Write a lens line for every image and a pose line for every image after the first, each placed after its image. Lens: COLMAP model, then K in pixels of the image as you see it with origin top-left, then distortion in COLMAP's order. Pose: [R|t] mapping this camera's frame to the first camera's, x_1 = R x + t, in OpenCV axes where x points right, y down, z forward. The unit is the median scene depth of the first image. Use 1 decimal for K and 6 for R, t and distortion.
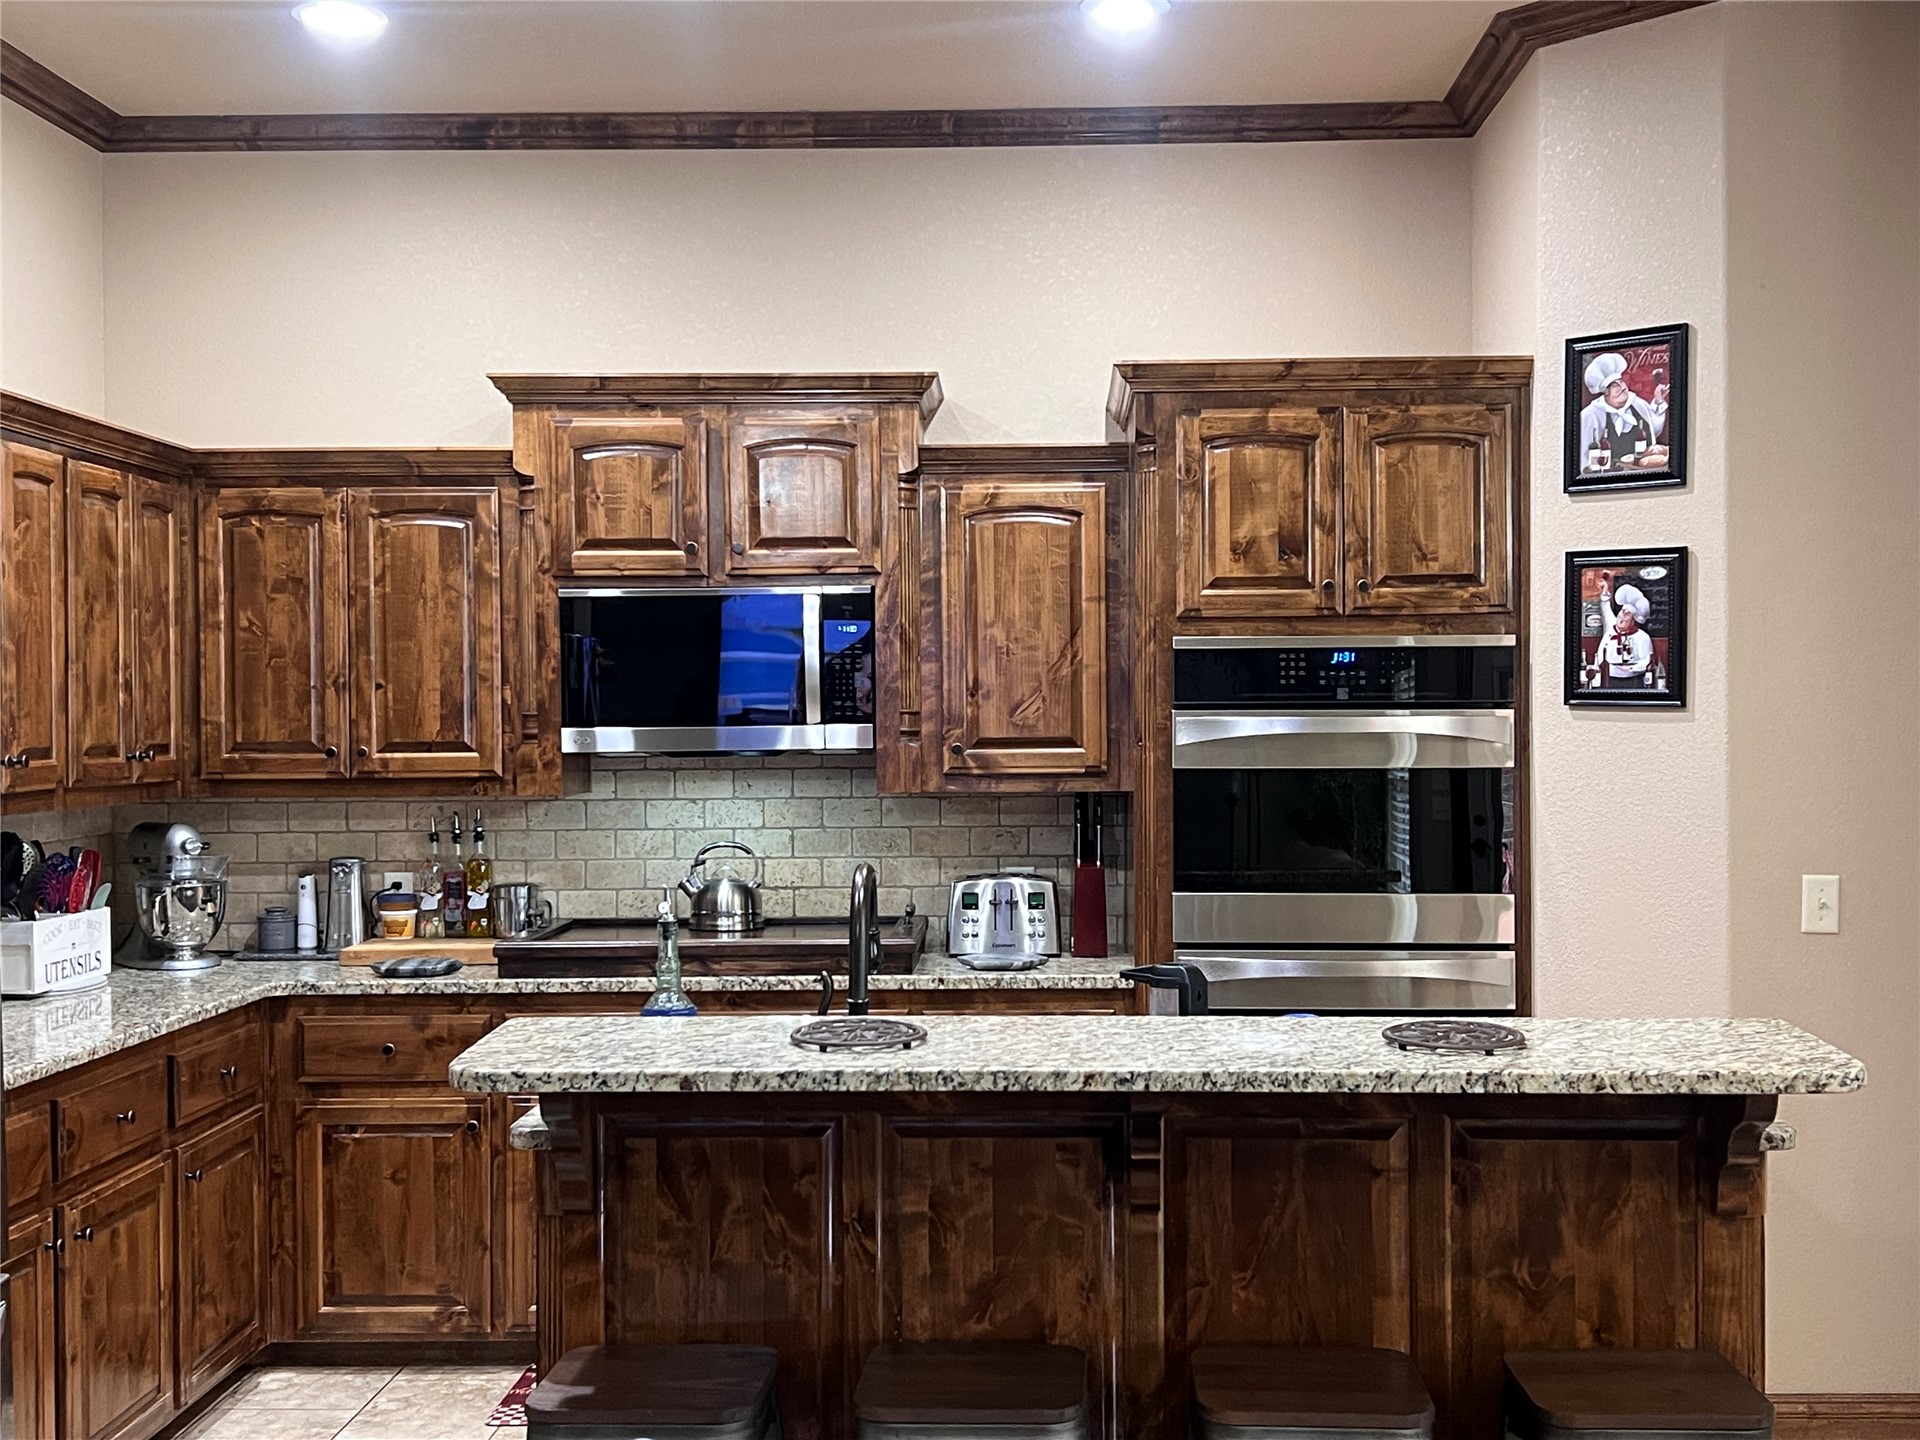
lens RADIAL K [[2251.6, 0, 967.8], [0, 2251.6, 731.3], [0, 0, 1]] dist [0.071357, 0.000000]
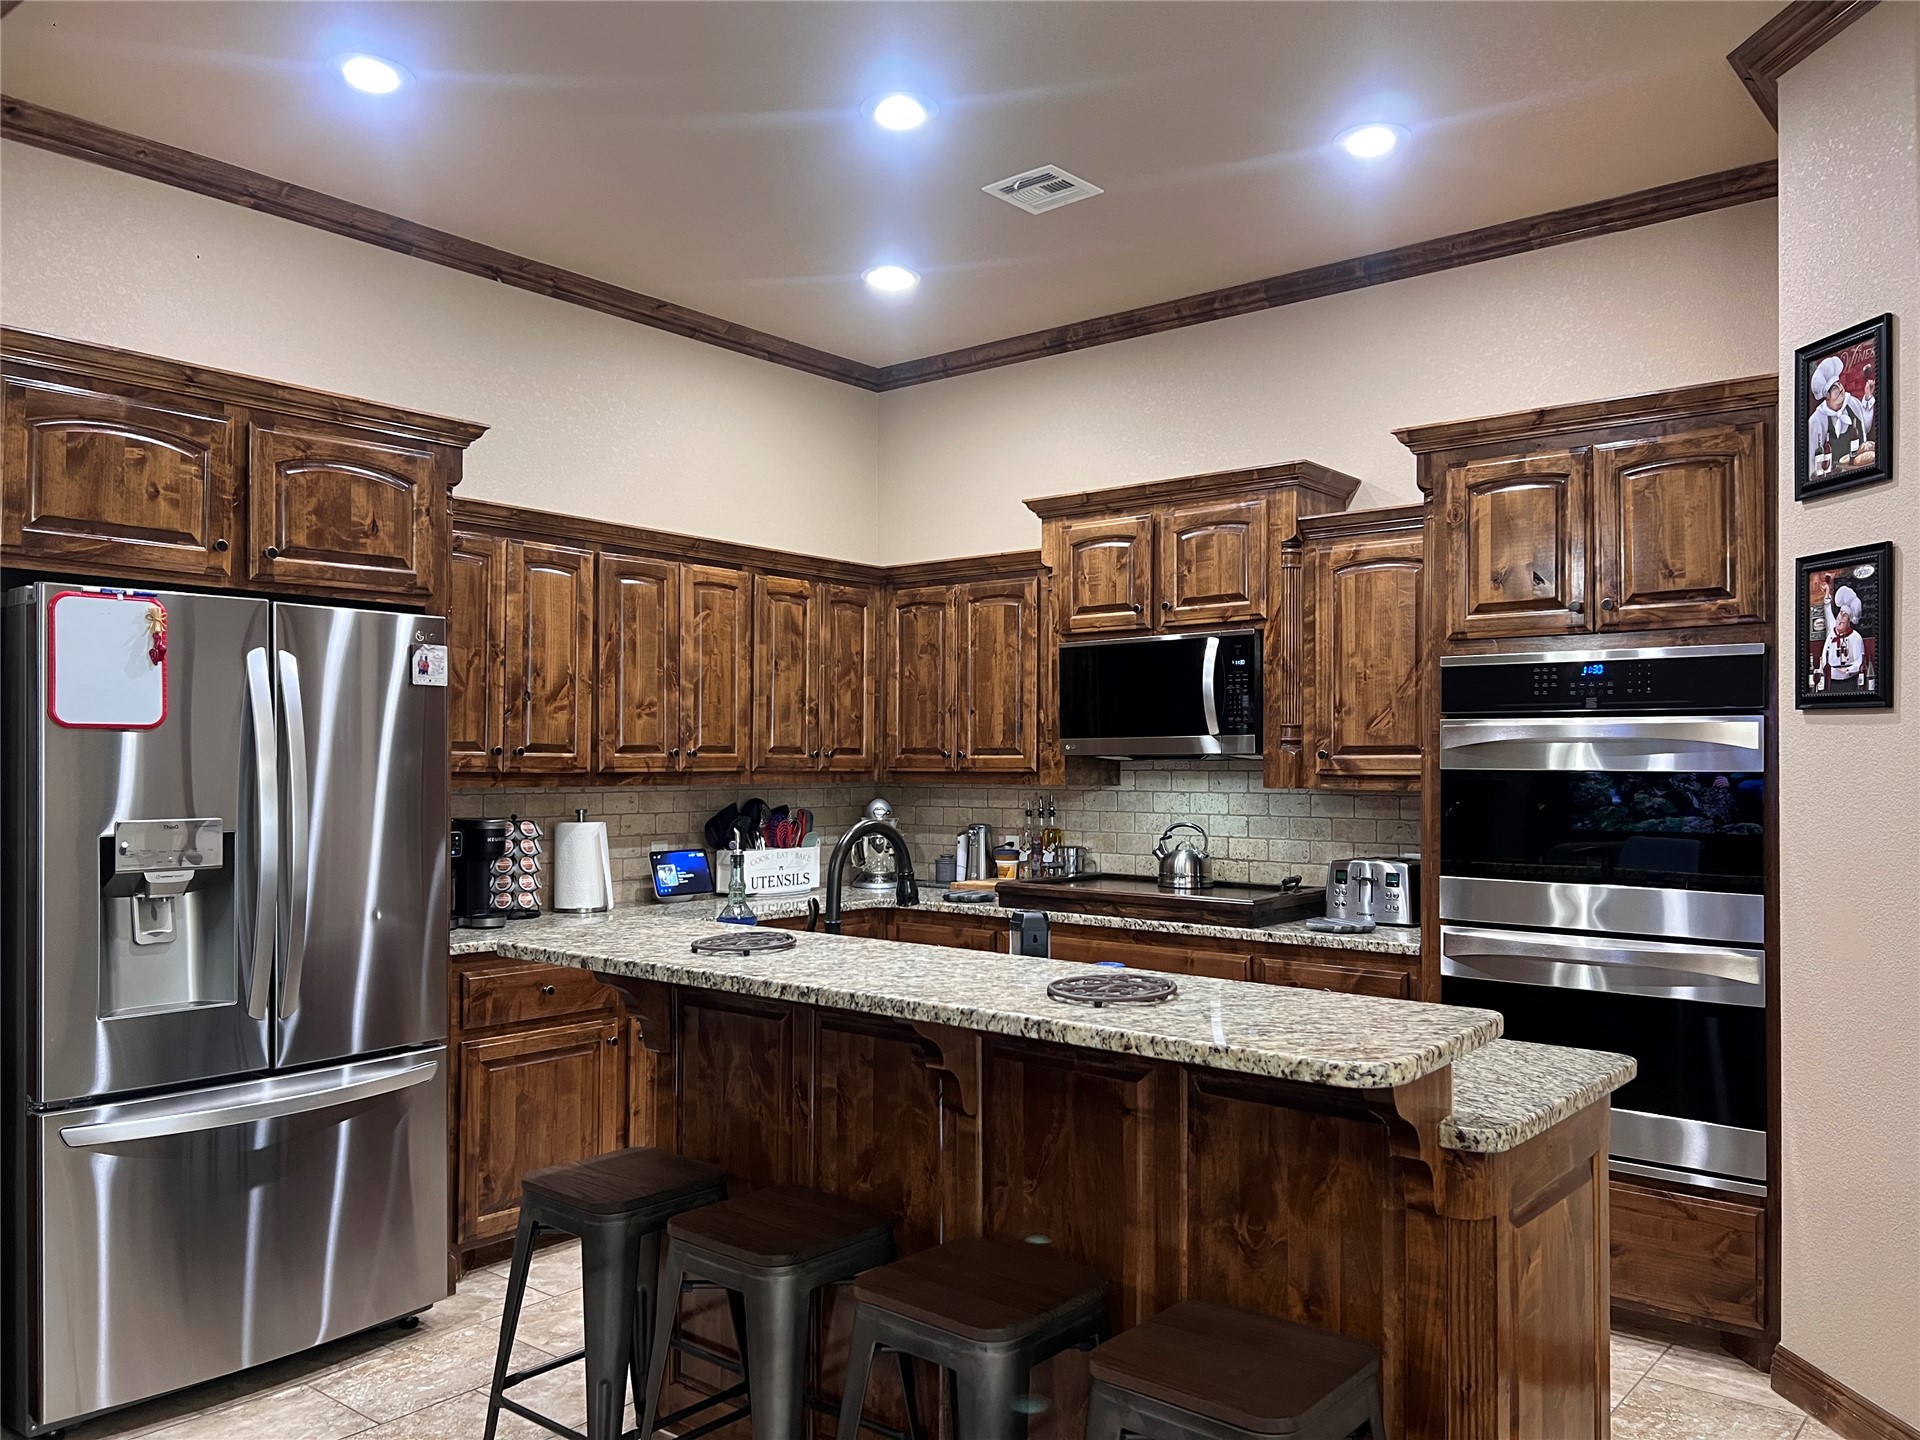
lens RADIAL K [[1435.4, 0, 969.6], [0, 1435.4, 727.9], [0, 0, 1]] dist [0.062182, -0.076890]
pose [[0.793030, -0.005829, -0.609155, 0.356325], [-0.013303, 0.999550, -0.026882, 0.018526], [0.609037, 0.029422, 0.792596, 0.254408]]
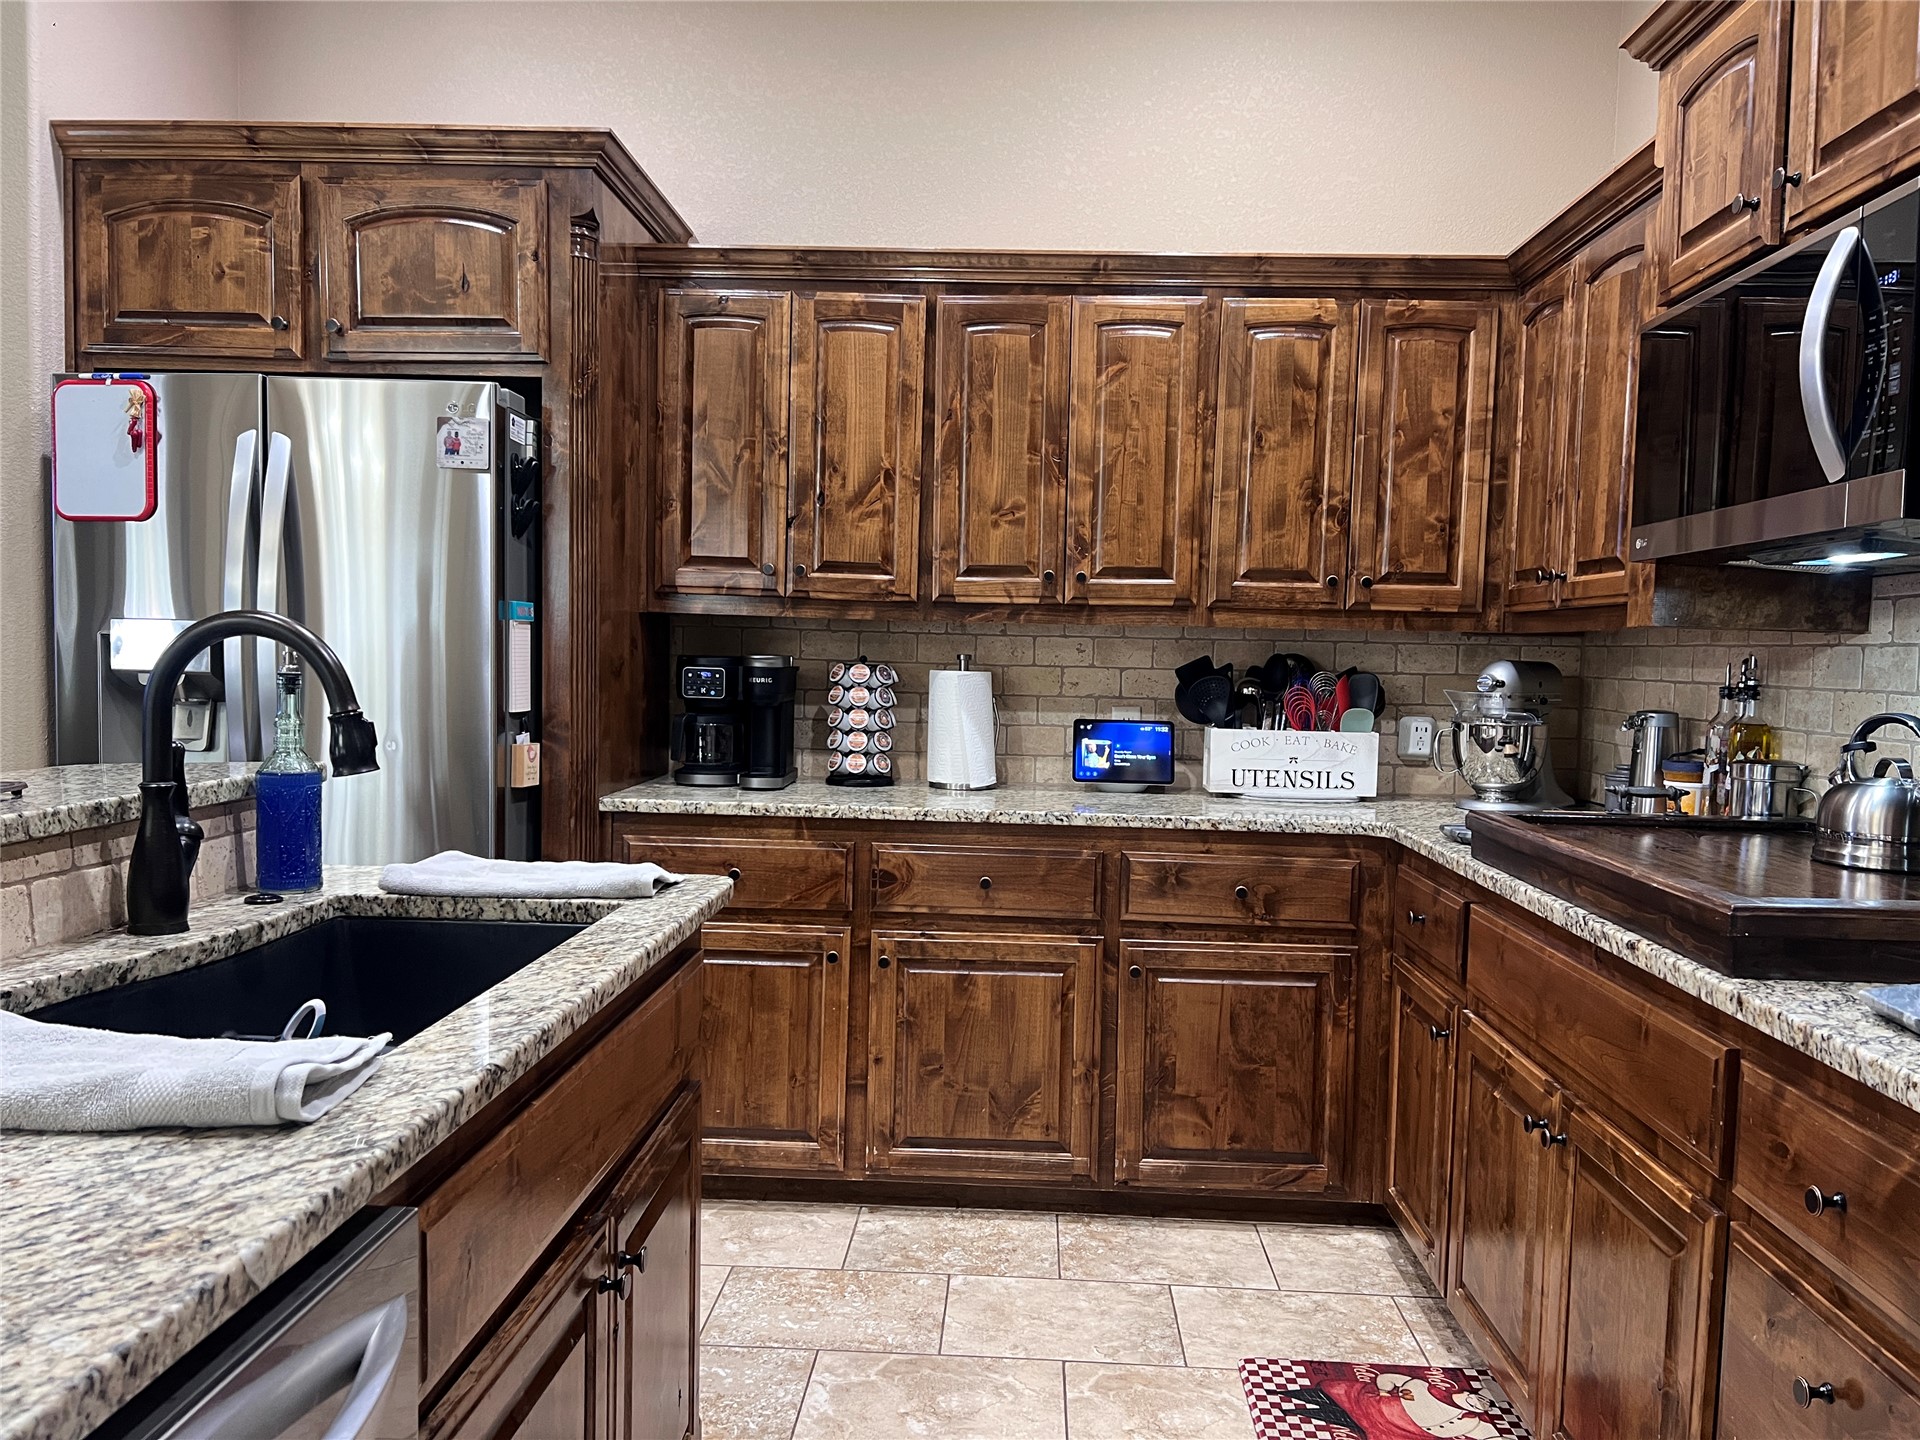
lens RADIAL K [[1435.4, 0, 956.5], [0, 1435.4, 742.3], [0, 0, 1]] dist [0.062182, -0.076890]
pose [[-0.010748, 0.071827, -0.997359, 0.289648], [-0.032249, 0.996873, 0.072139, 0.042029], [0.999422, 0.032939, -0.008398, 0.853975]]
